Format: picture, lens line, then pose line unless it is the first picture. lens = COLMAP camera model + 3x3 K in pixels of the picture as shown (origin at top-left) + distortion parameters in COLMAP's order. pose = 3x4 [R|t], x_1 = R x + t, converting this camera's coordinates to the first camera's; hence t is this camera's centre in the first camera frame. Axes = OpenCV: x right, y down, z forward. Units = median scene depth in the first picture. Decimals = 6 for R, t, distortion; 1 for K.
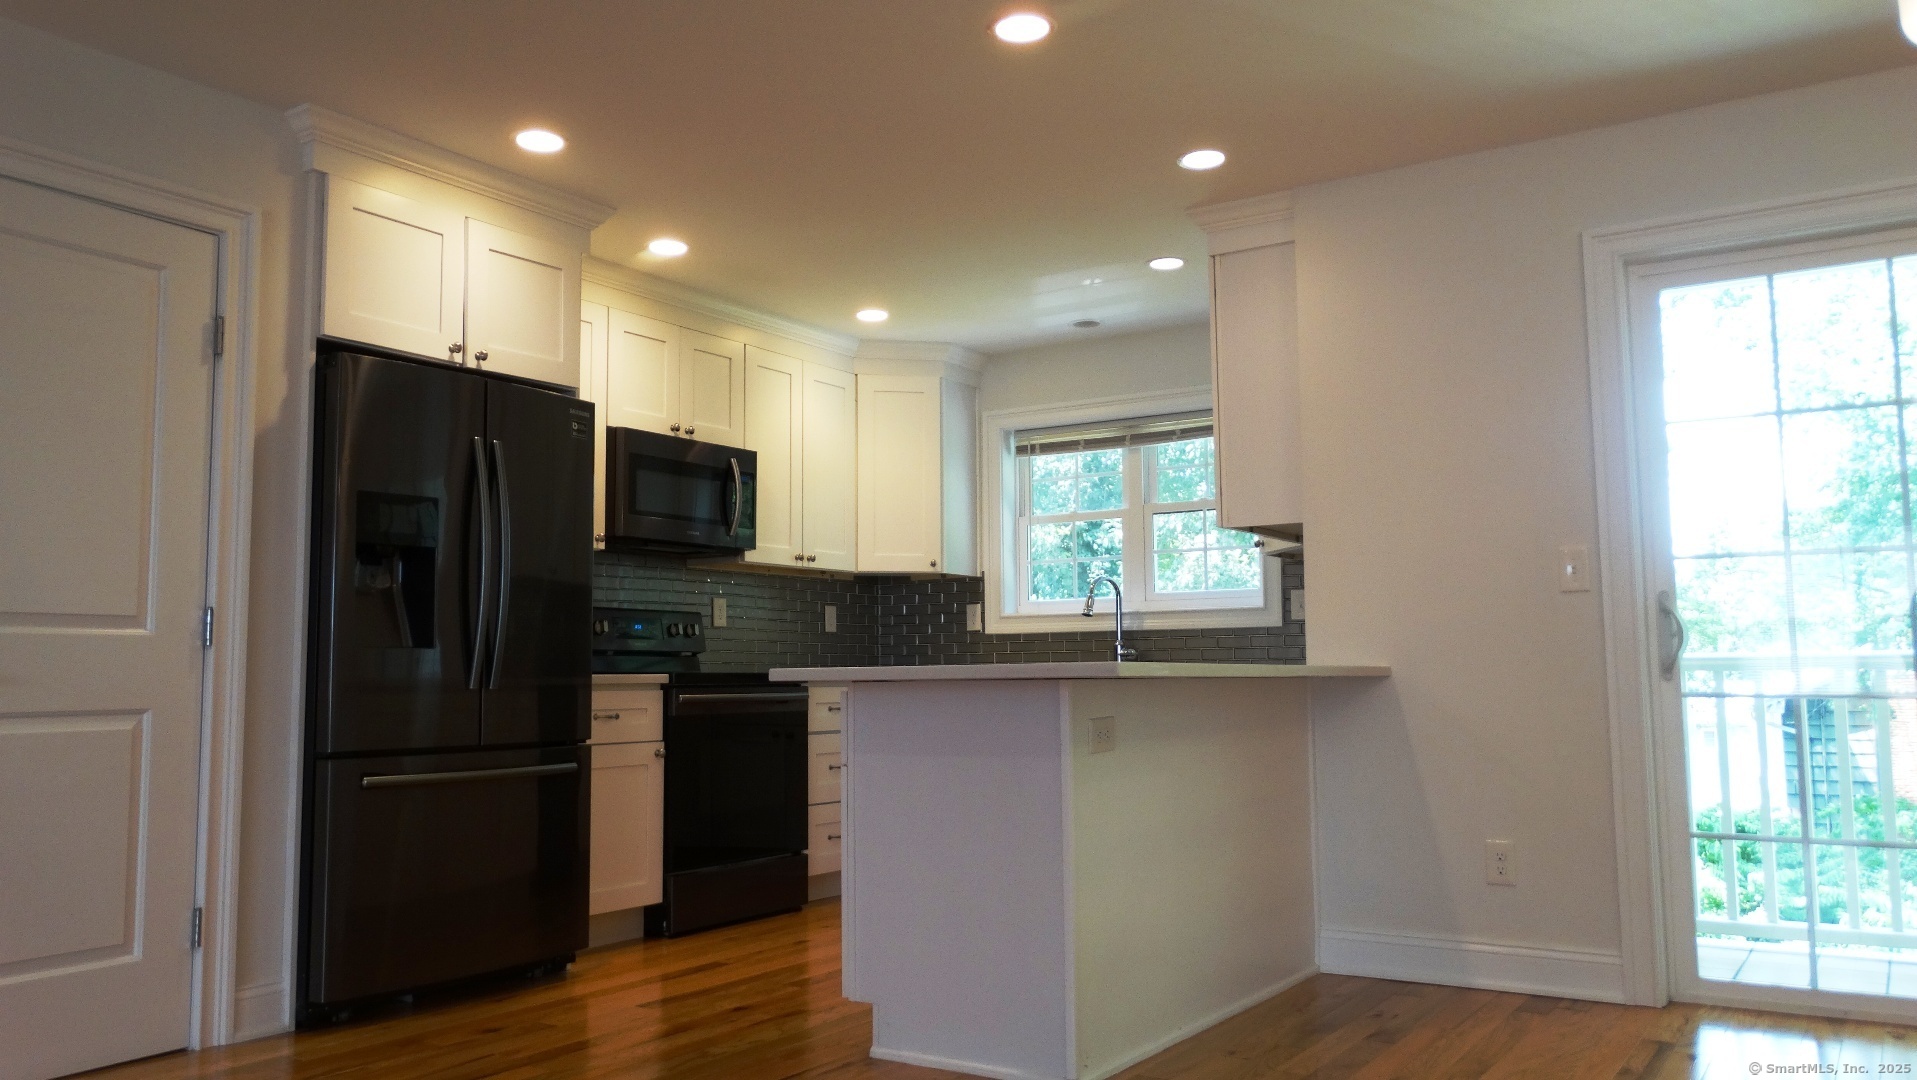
lens RADIAL K [[1479.2, 0, 958.5], [0, 1479.2, 540.0], [0, 0, 1]] dist [0.002257, 0.002493]
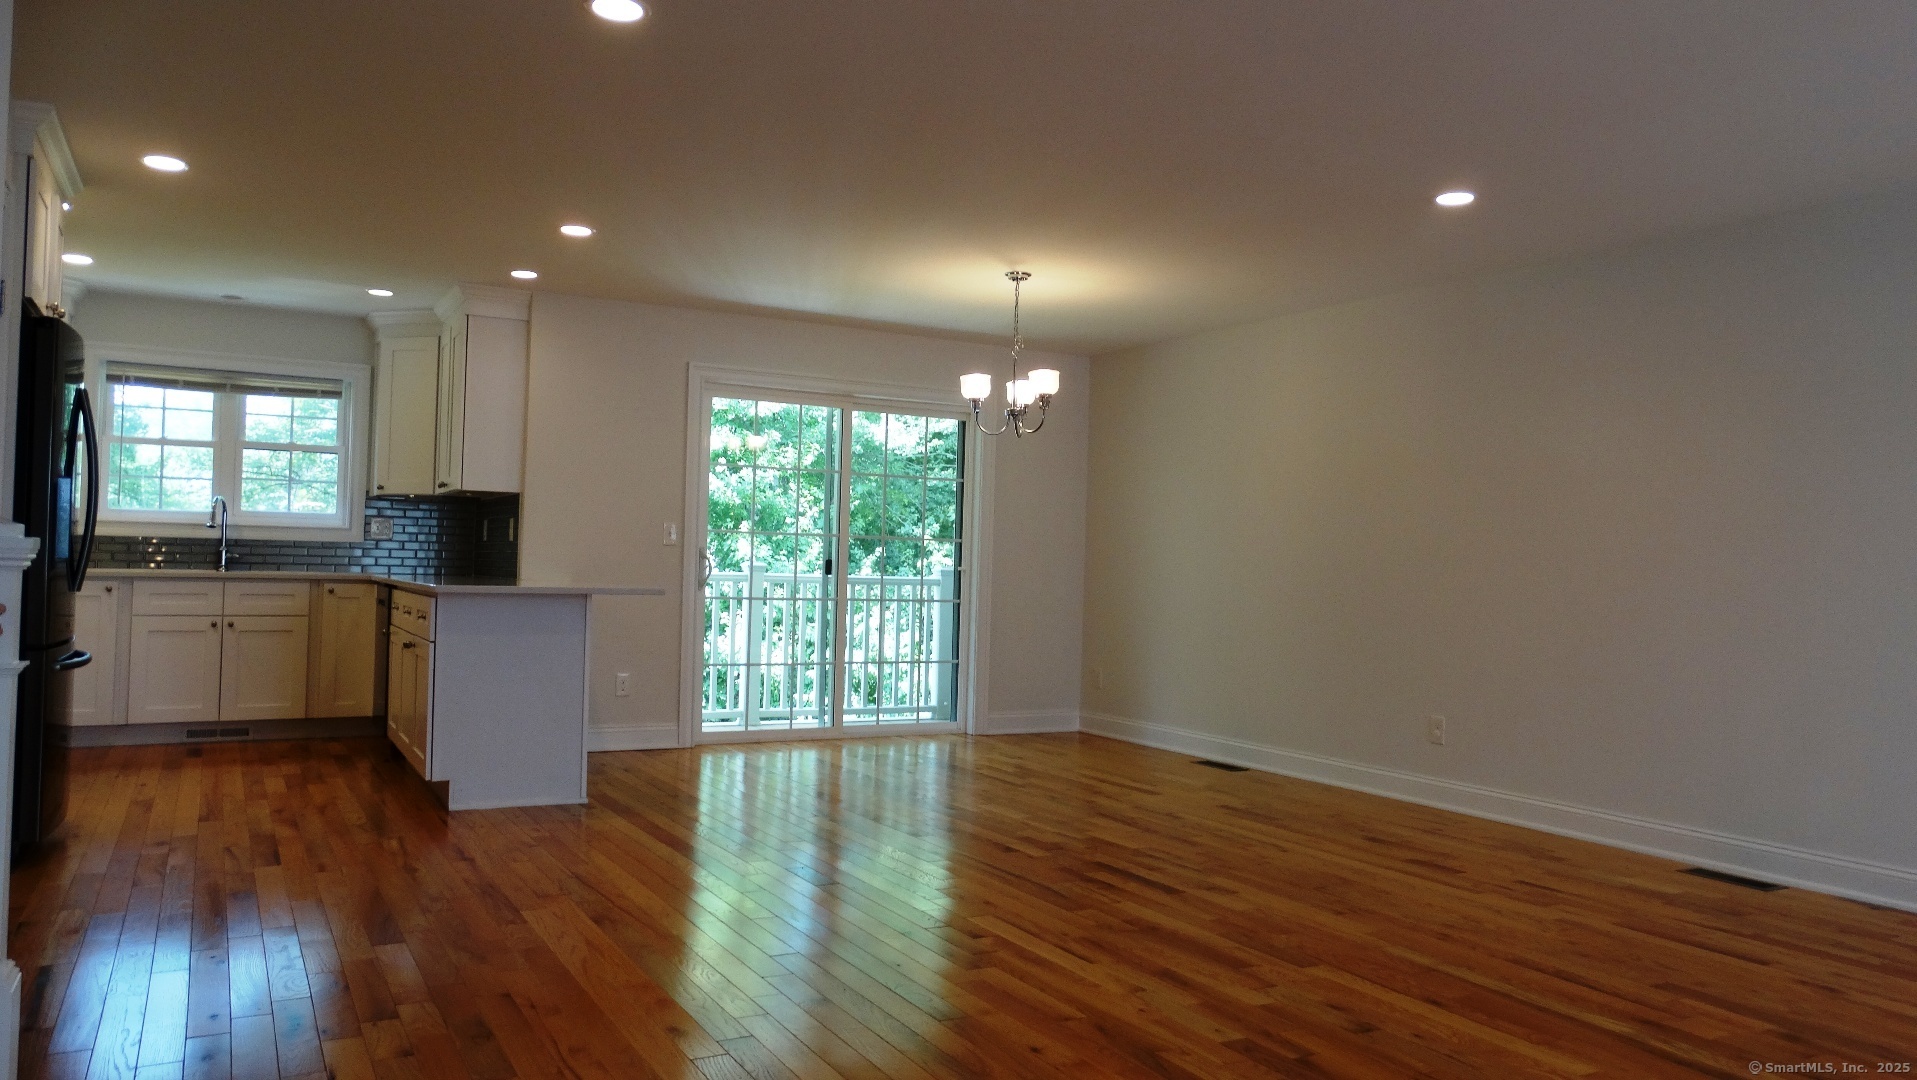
lens RADIAL K [[1405.3, 0, 958.5], [0, 1405.3, 540.0], [0, 0, 1]] dist [-0.001500, -0.000596]
pose [[0.455147, 0.039195, 0.889553, -0.724941], [-0.112160, 0.993597, 0.013608, -0.027318], [-0.883324, -0.105966, 0.456629, -0.128709]]
